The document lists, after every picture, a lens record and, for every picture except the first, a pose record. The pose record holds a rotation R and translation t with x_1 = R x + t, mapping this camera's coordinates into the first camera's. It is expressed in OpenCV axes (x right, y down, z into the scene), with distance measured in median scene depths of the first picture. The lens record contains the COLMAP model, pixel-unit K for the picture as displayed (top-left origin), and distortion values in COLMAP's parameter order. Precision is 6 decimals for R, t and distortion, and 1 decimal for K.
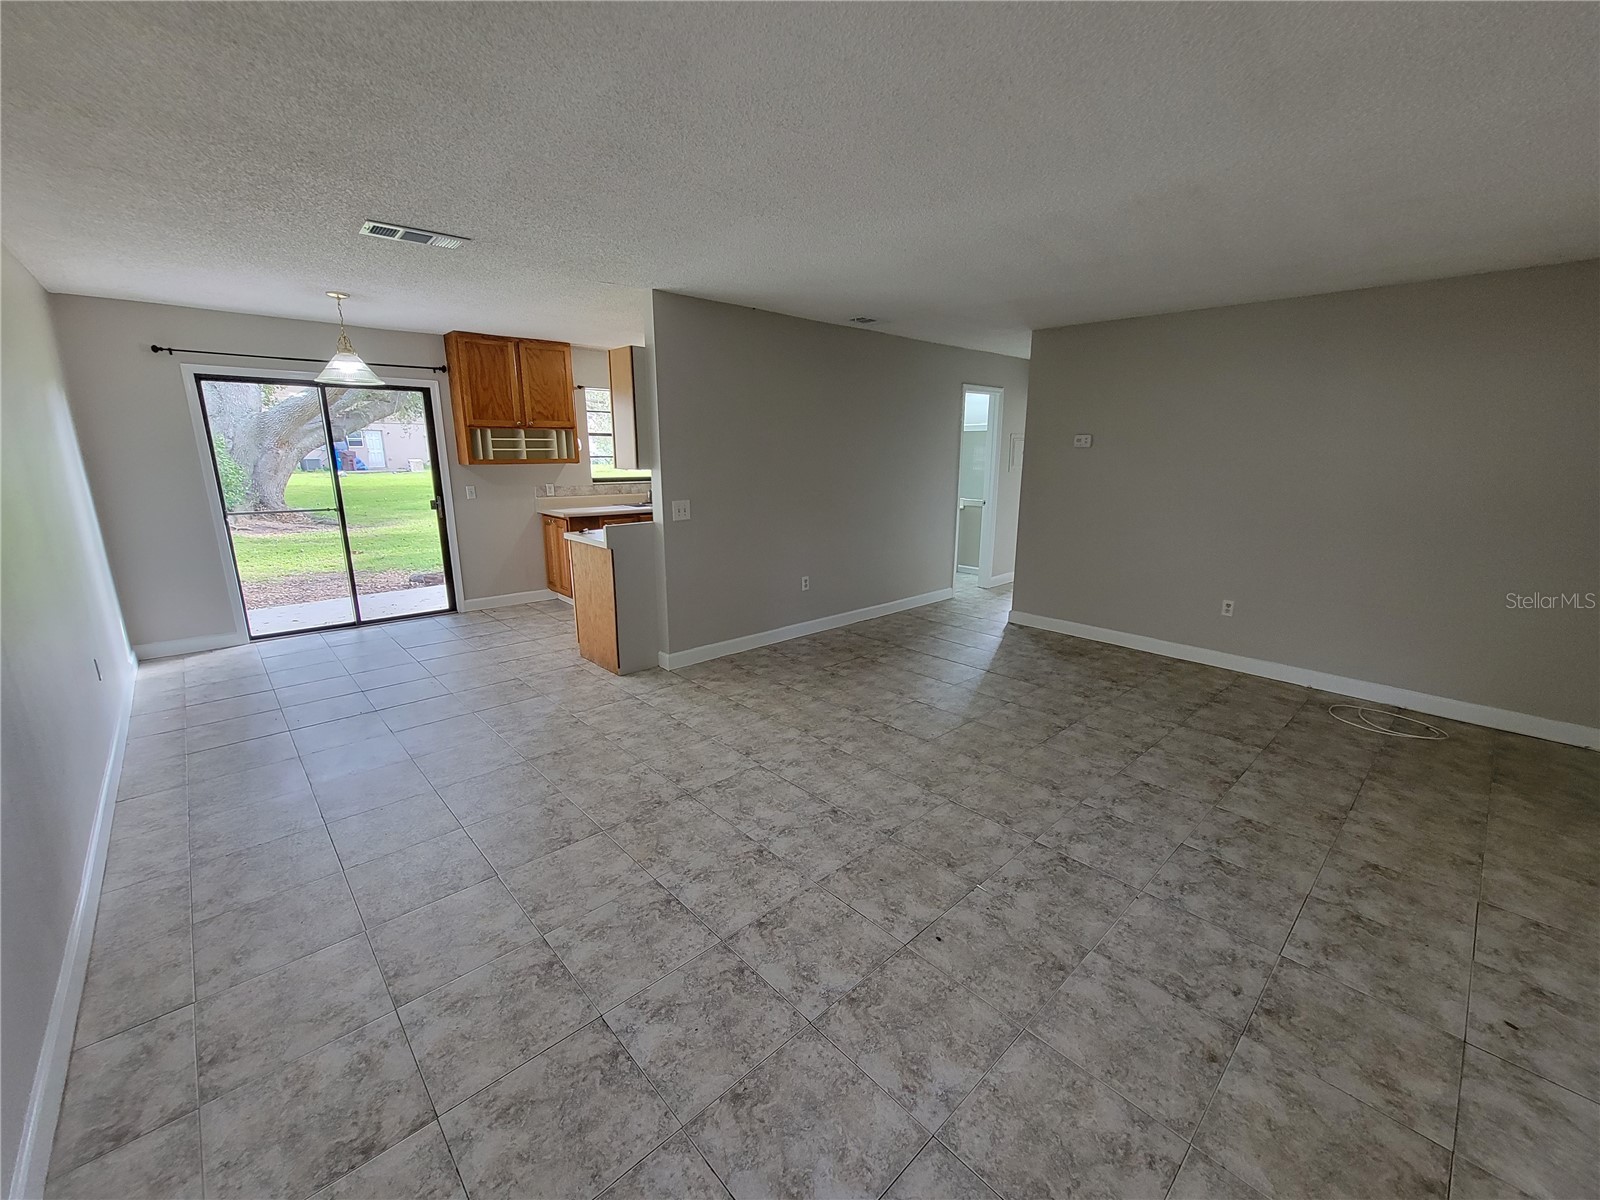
lens RADIAL K [[660.3, 0, 800.0], [0, 660.3, 600.0], [0, 0, 1]] dist [0.000826, -0.000462]
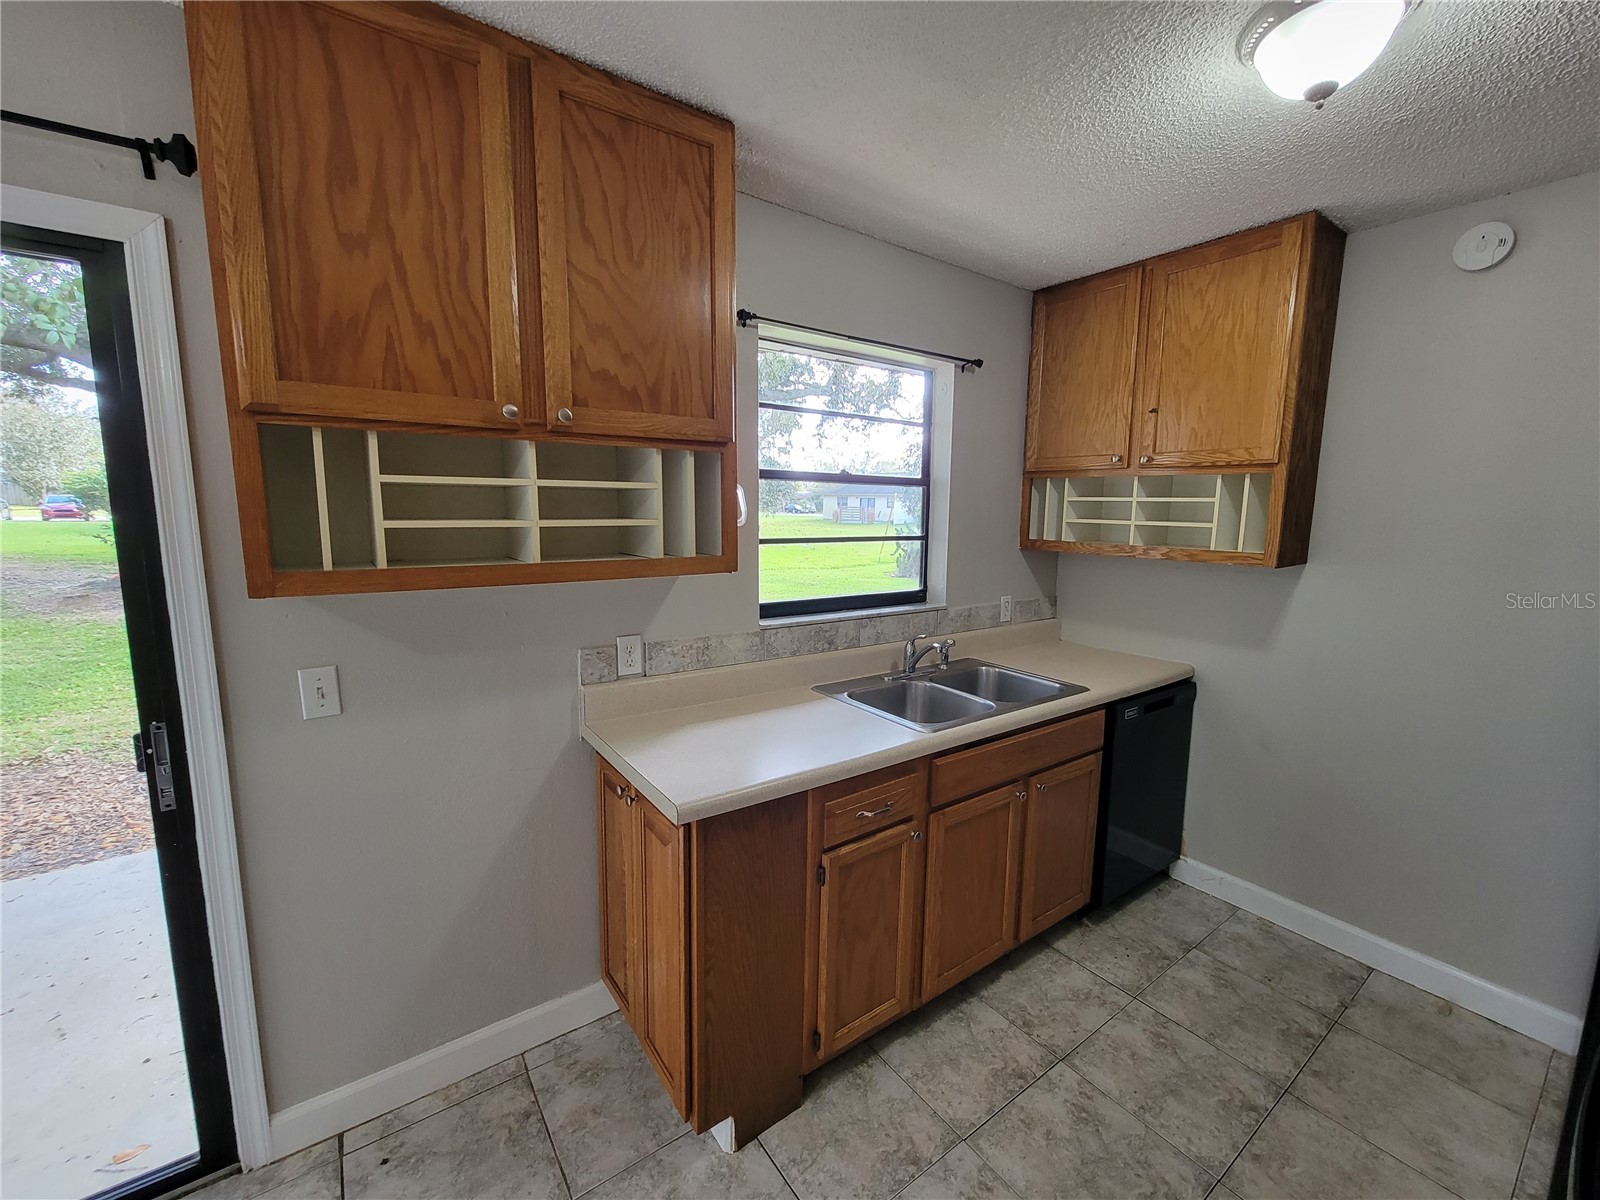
lens RADIAL K [[655.4, 0, 807.1], [0, 655.4, 599.0], [0, 0, 1]] dist [-0.003064, 0.000072]
pose [[0.994242, 0.027369, -0.103603, -0.288687], [-0.036168, 0.995807, -0.084024, -0.181699], [0.100869, 0.087287, 0.991063, 0.765568]]
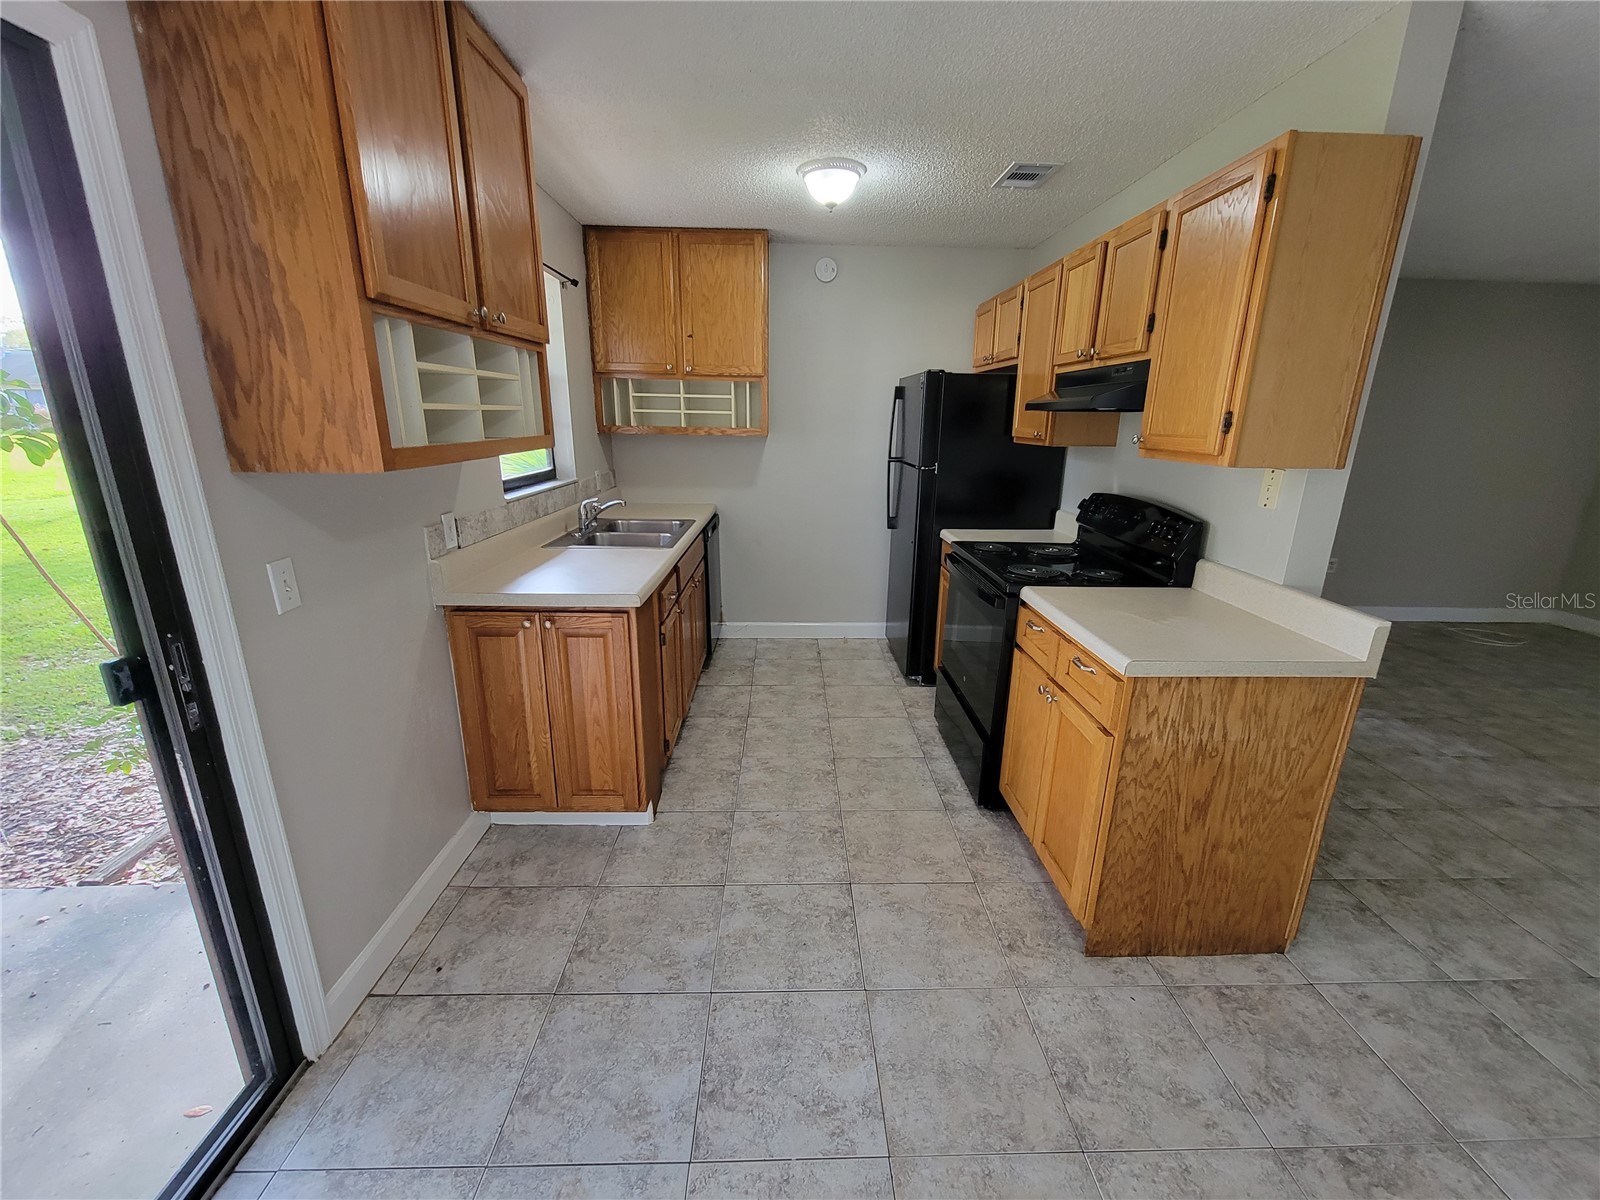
lens RADIAL K [[655.4, 0, 807.1], [0, 655.4, 599.0], [0, 0, 1]] dist [-0.003064, 0.000072]
pose [[0.650371, -0.197826, 0.733404, -0.545400], [0.157274, 0.979641, 0.124776, -0.155858], [-0.743157, 0.034195, 0.668243, 0.691357]]
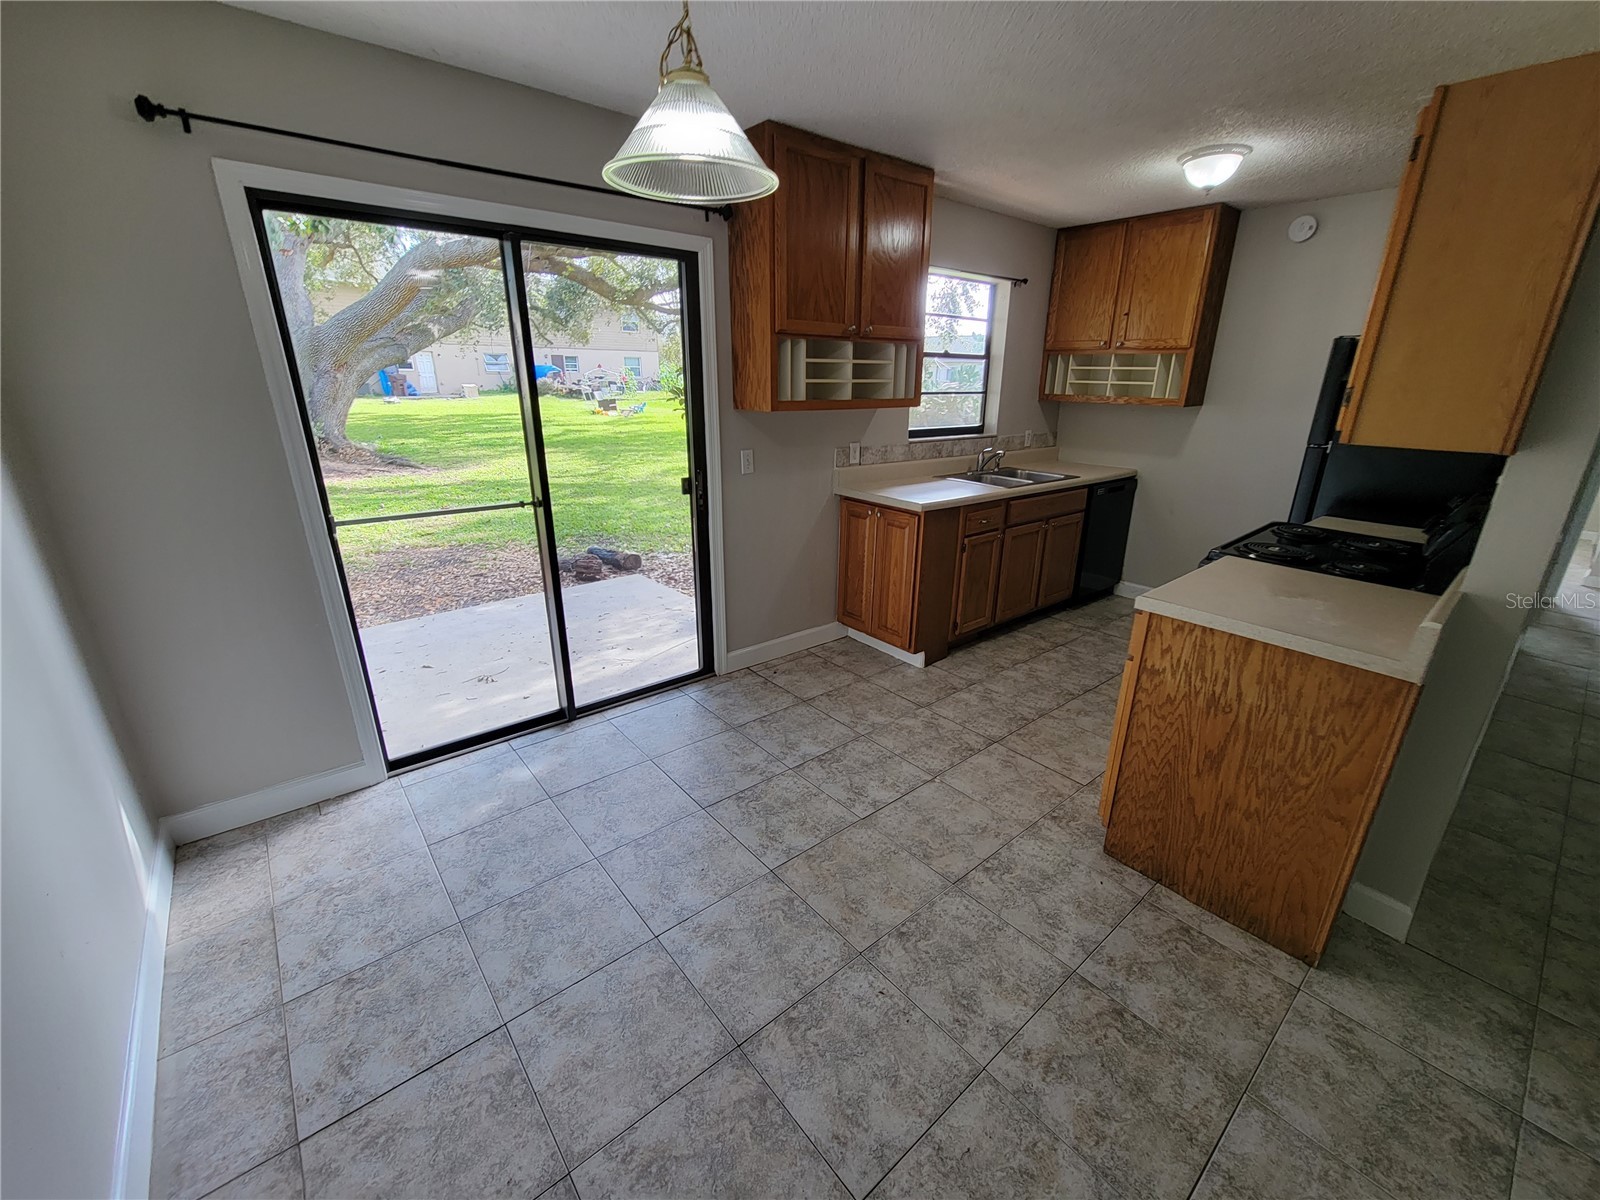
lens RADIAL K [[655.4, 0, 807.1], [0, 655.4, 599.0], [0, 0, 1]] dist [-0.003064, 0.000072]
pose [[0.999023, 0.023485, -0.037431, -0.422299], [-0.019482, 0.994392, 0.103945, -0.106499], [0.039663, -0.103114, 0.993878, 0.452319]]
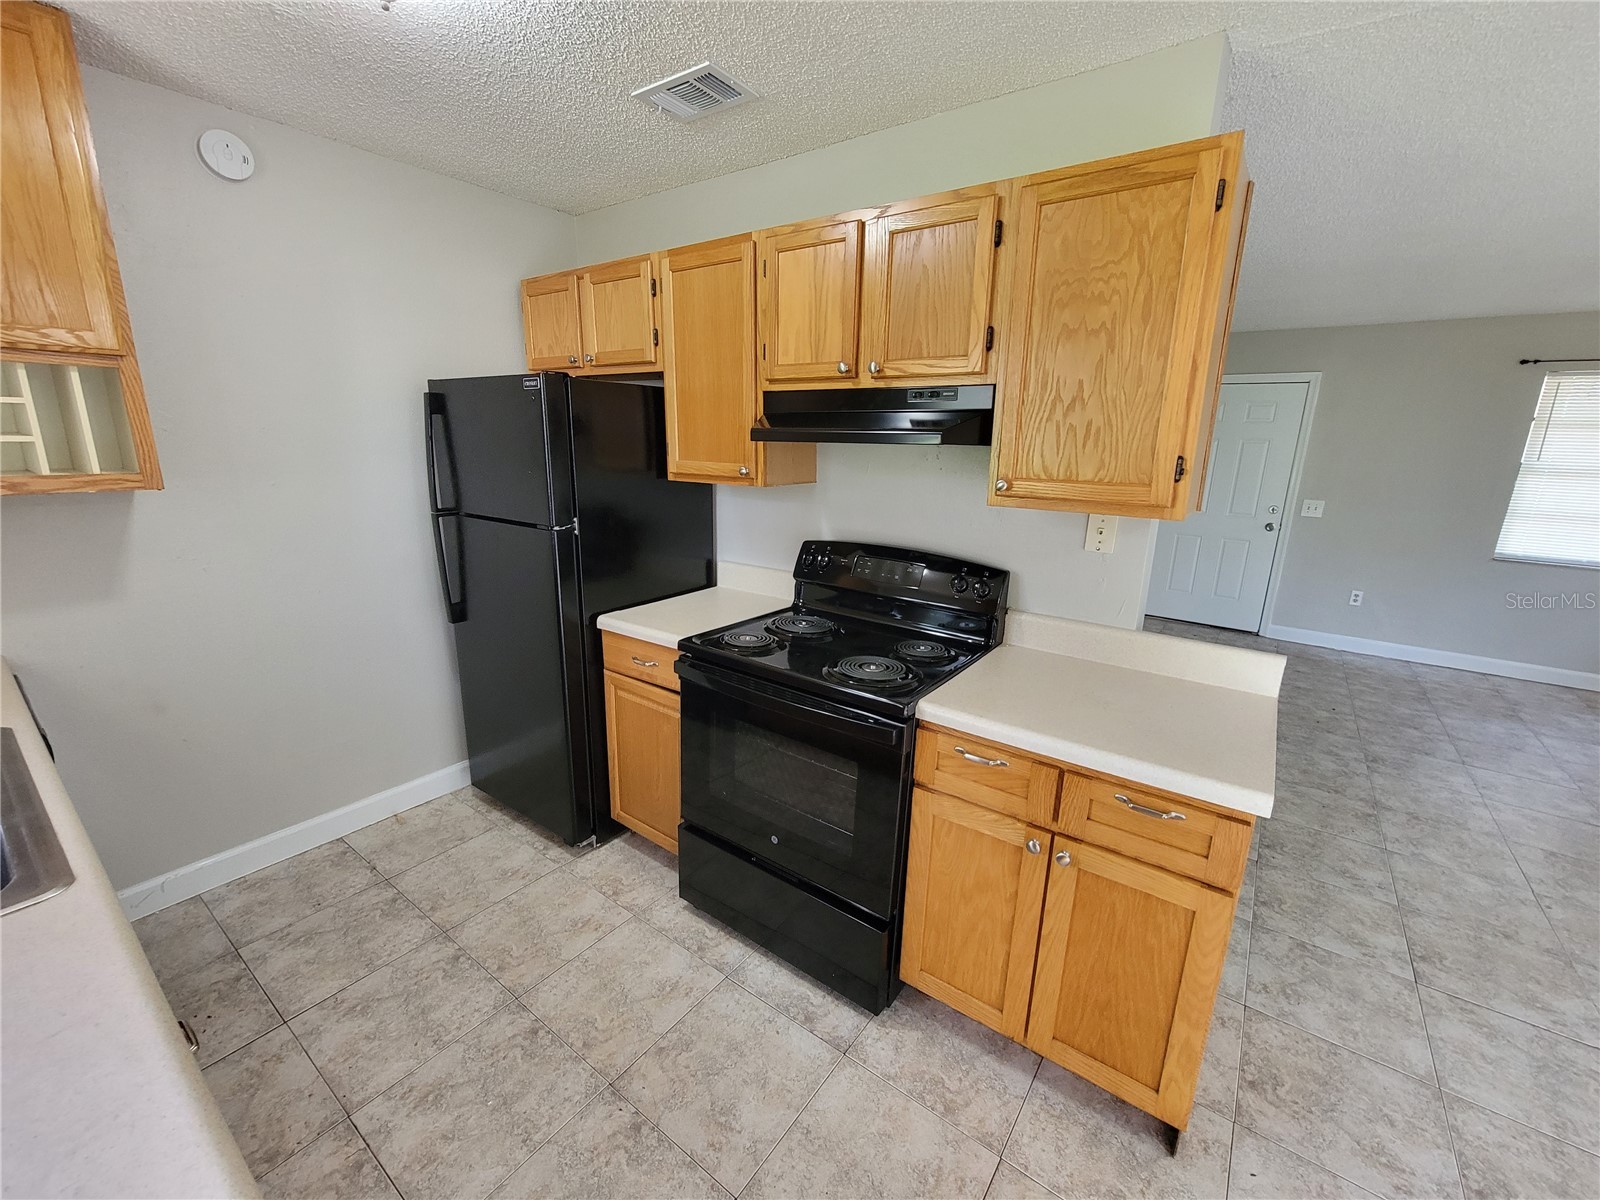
lens RADIAL K [[655.4, 0, 807.1], [0, 655.4, 599.0], [0, 0, 1]] dist [-0.003064, 0.000072]
pose [[-0.198813, -0.243359, 0.949342, -0.417069], [0.198842, 0.938515, 0.282226, -0.216278], [-0.959654, 0.244879, -0.138199, 0.916467]]
